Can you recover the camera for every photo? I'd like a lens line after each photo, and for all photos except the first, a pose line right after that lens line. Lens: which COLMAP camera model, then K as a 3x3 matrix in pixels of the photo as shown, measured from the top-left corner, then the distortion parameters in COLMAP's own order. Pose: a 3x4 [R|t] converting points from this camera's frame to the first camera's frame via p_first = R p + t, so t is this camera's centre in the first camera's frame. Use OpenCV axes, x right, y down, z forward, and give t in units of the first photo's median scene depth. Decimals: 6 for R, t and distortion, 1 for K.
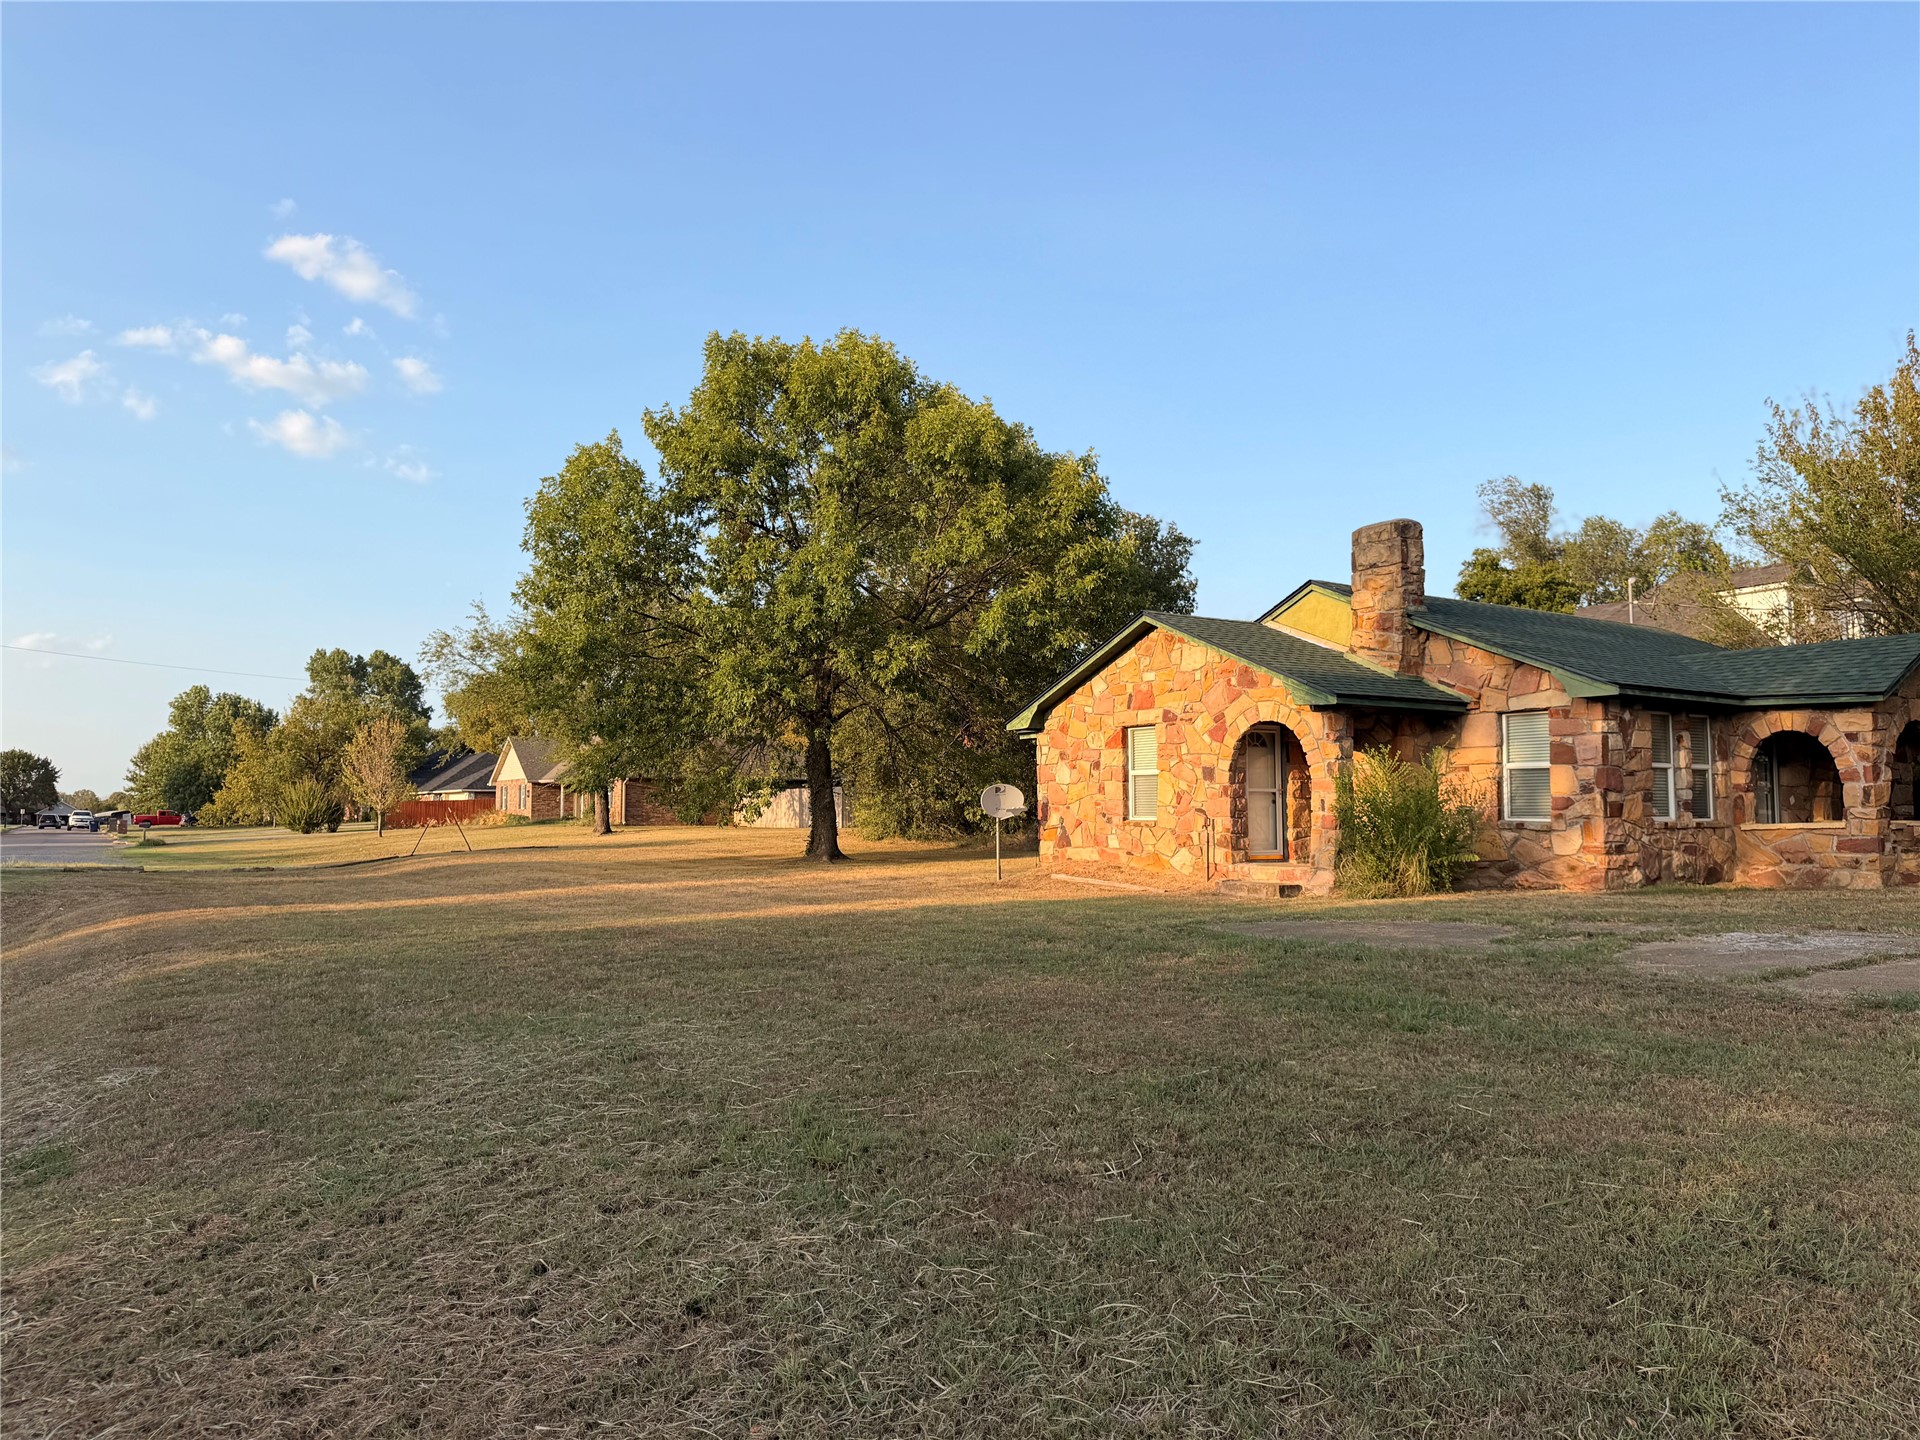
lens RADIAL K [[1349.2, 0, 956.9], [0, 1349.2, 737.5], [0, 0, 1]] dist [0.101675, -0.139877]
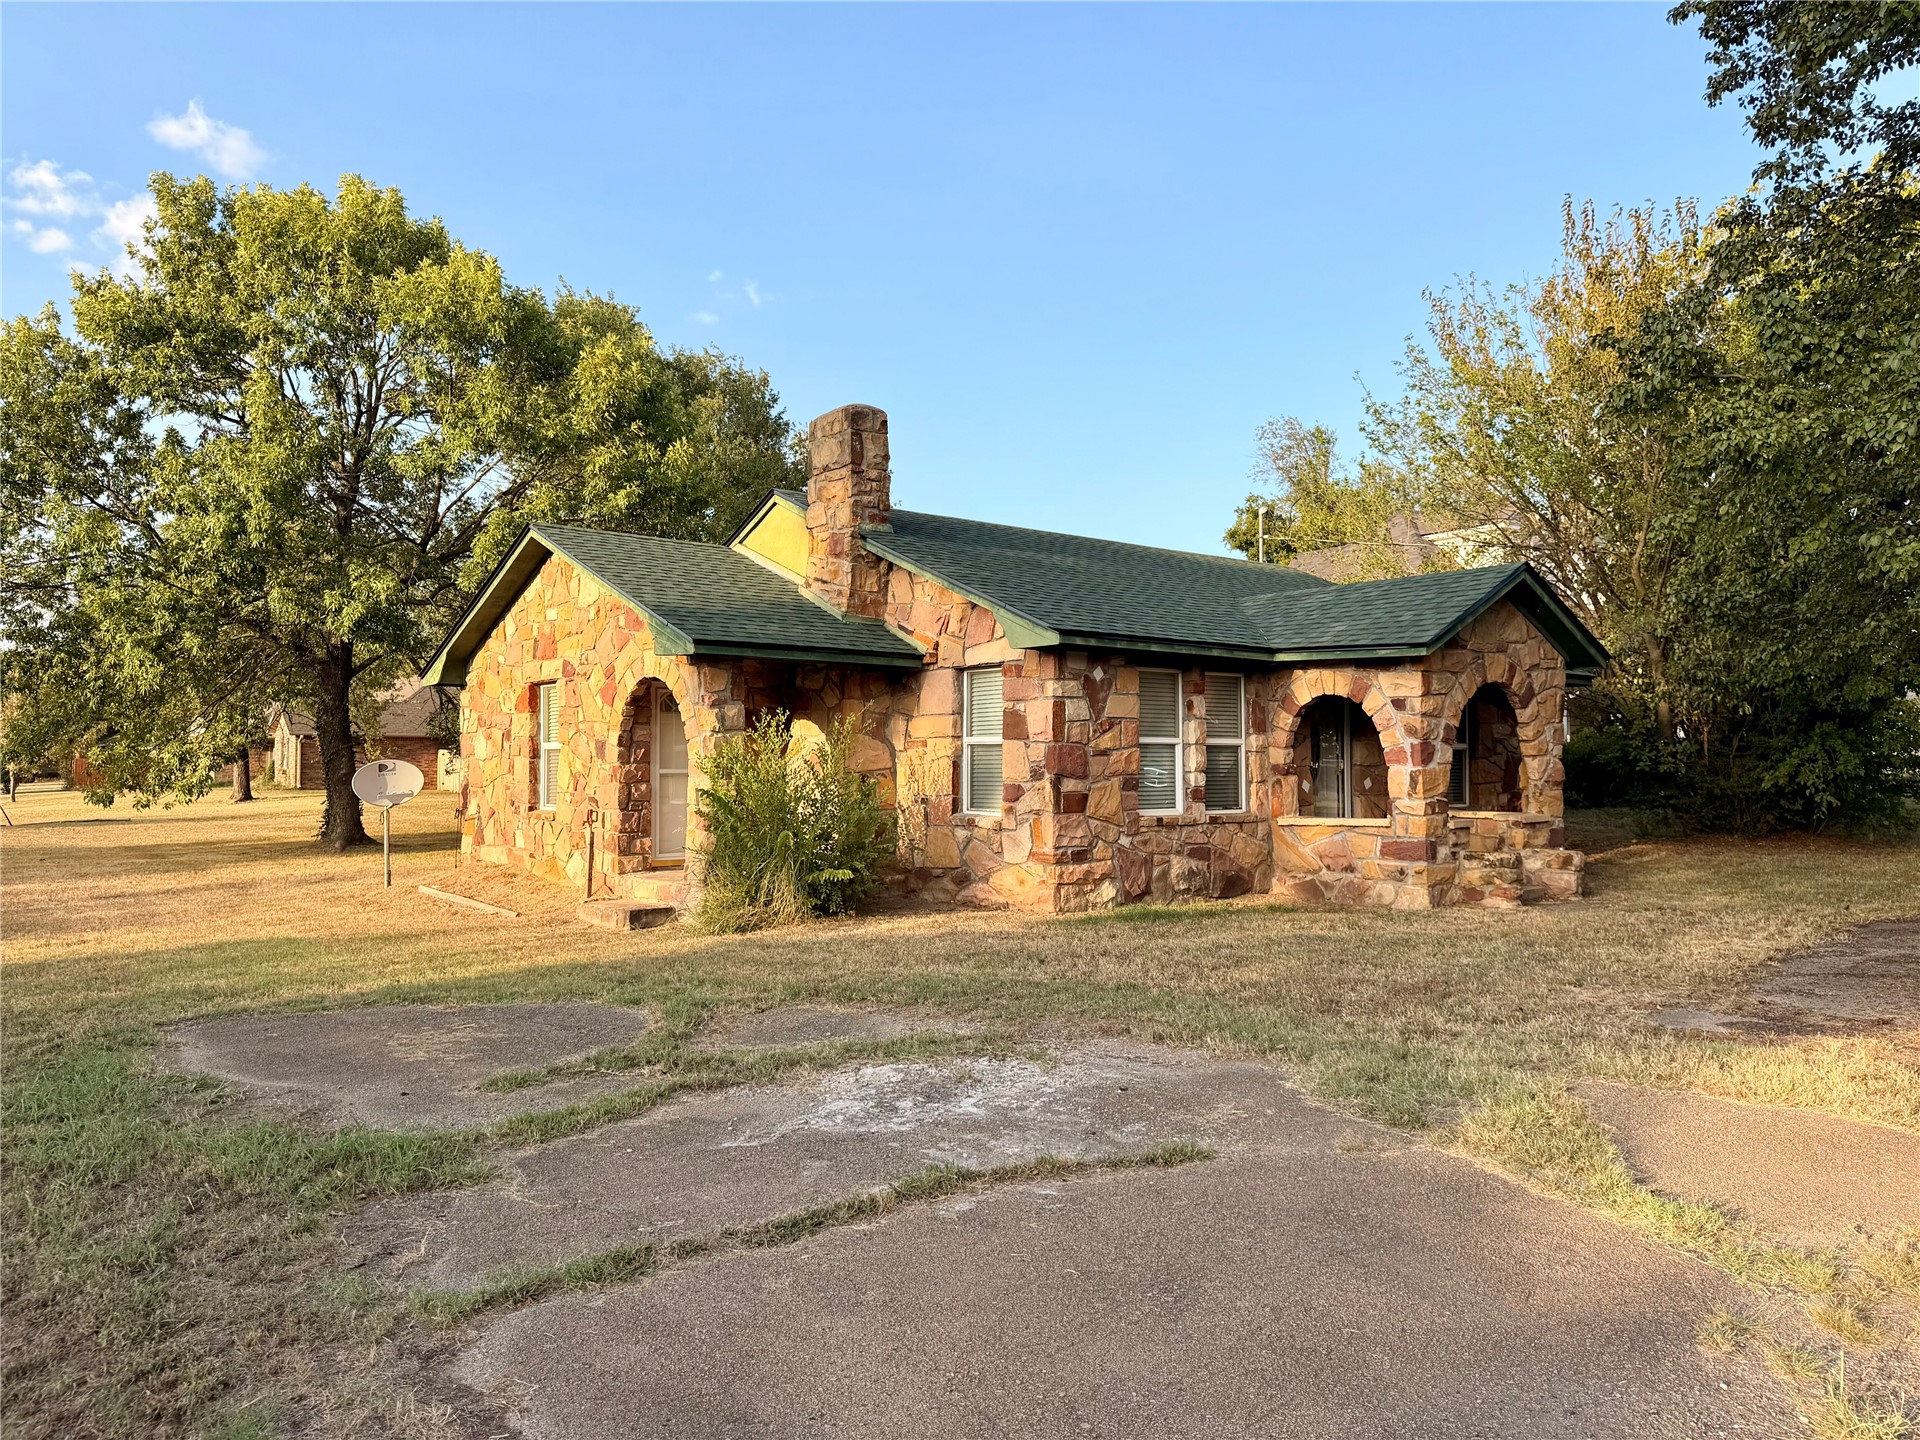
lens RADIAL K [[1349.2, 0, 957.0], [0, 1349.2, 723.4], [0, 0, 1]] dist [0.101675, -0.139877]
pose [[0.996070, 0.002682, 0.088529, 0.302424], [-0.004842, 0.999695, 0.024200, -0.005622], [-0.088438, -0.024534, 0.995780, 0.249610]]
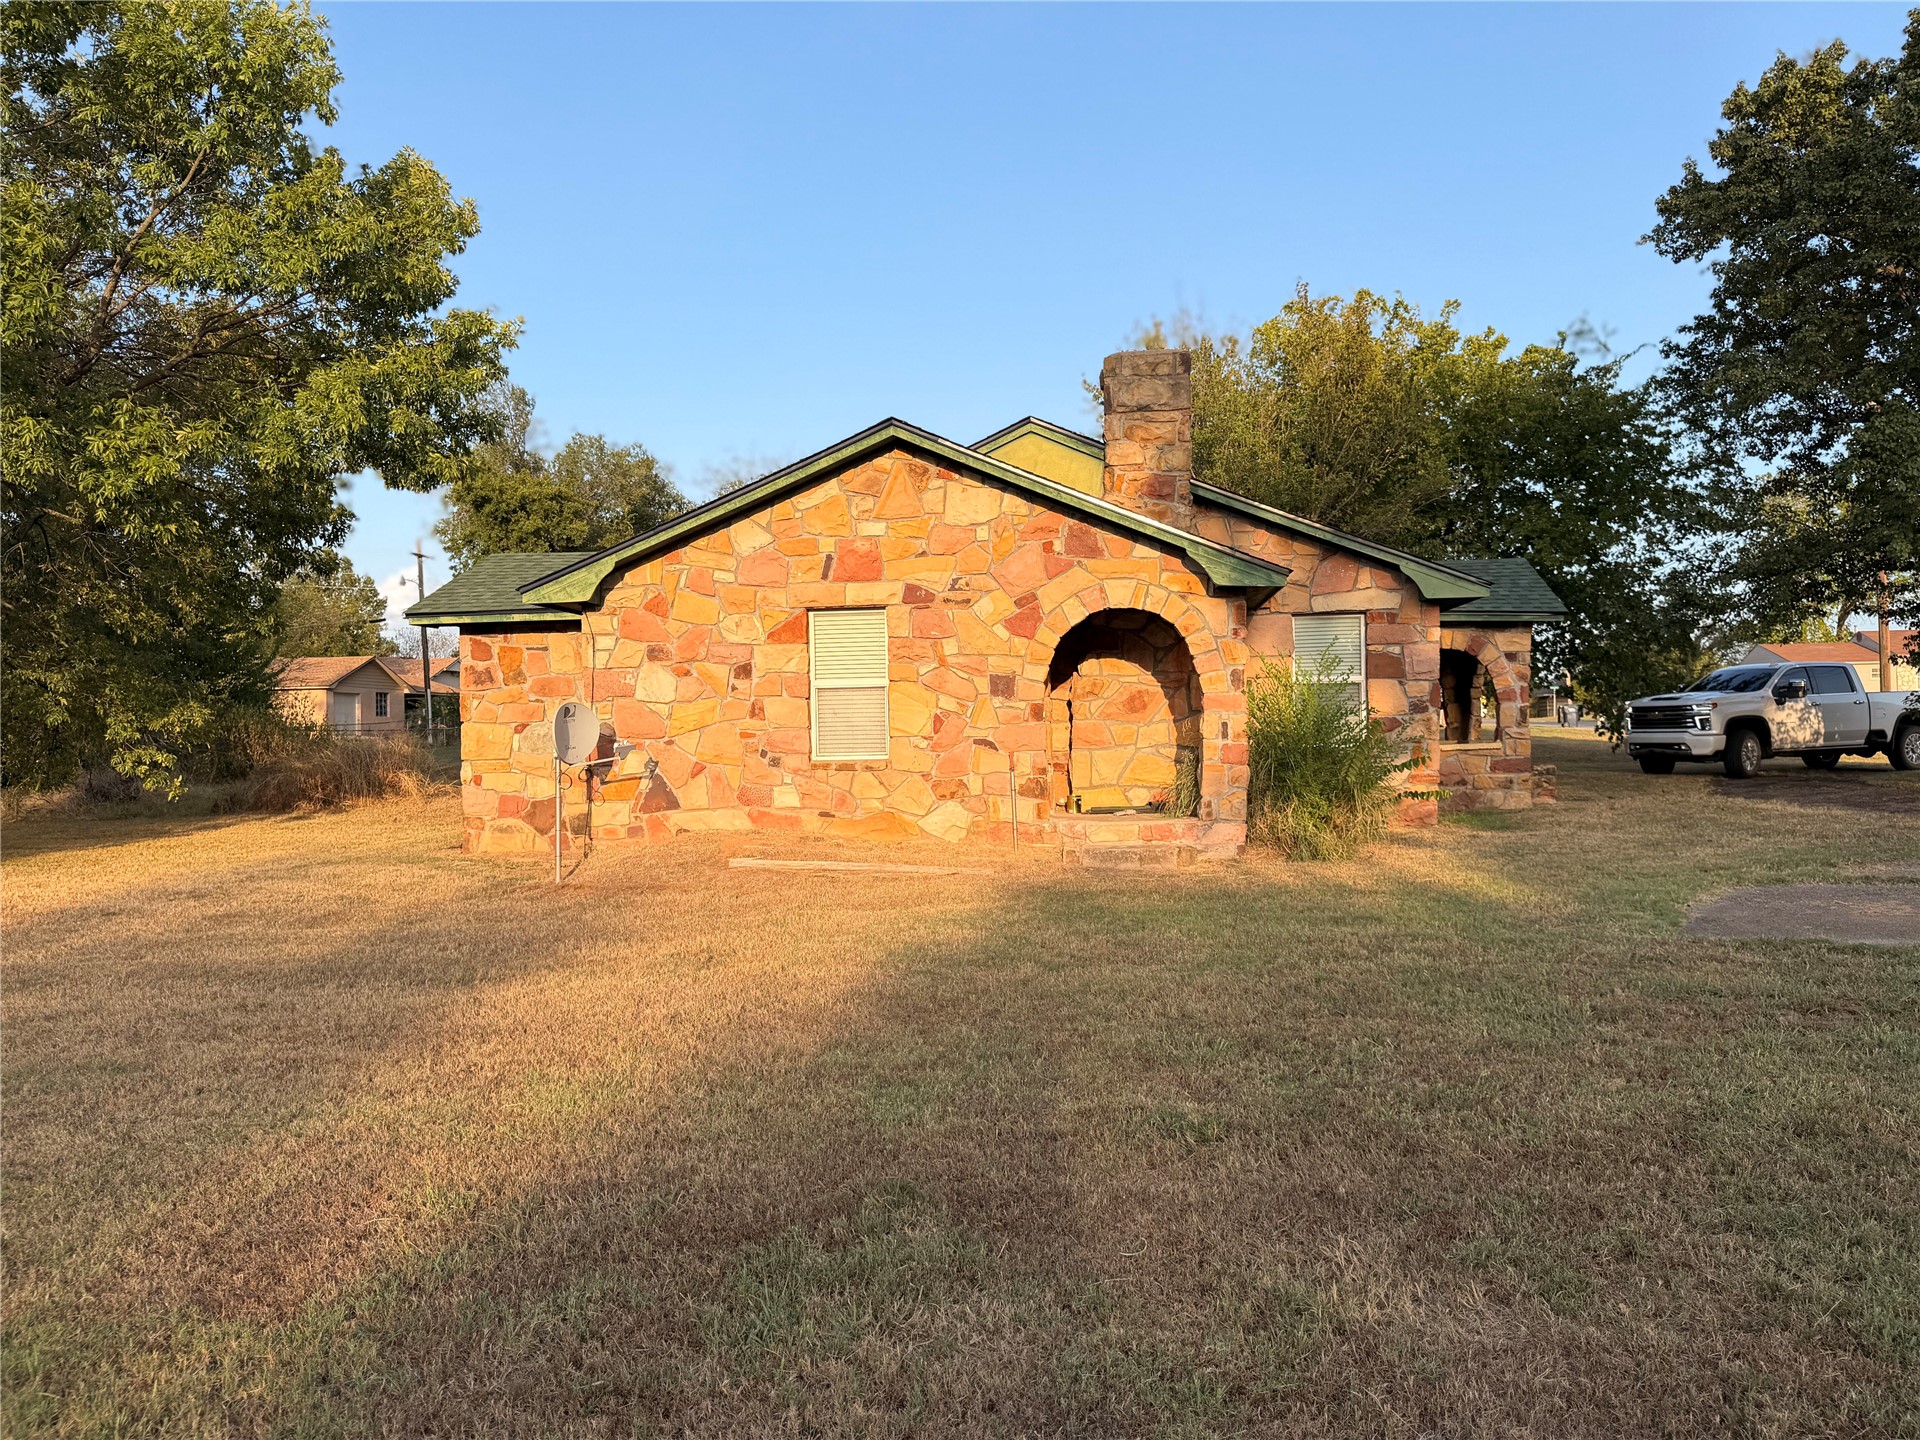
lens RADIAL K [[1349.2, 0, 963.4], [0, 1349.2, 716.3], [0, 0, 1]] dist [0.101675, -0.139877]
pose [[0.635767, -0.000702, 0.771881, -0.316611], [-0.025312, 0.999443, 0.021757, 0.026970], [-0.771466, -0.033371, 0.635395, 0.582824]]
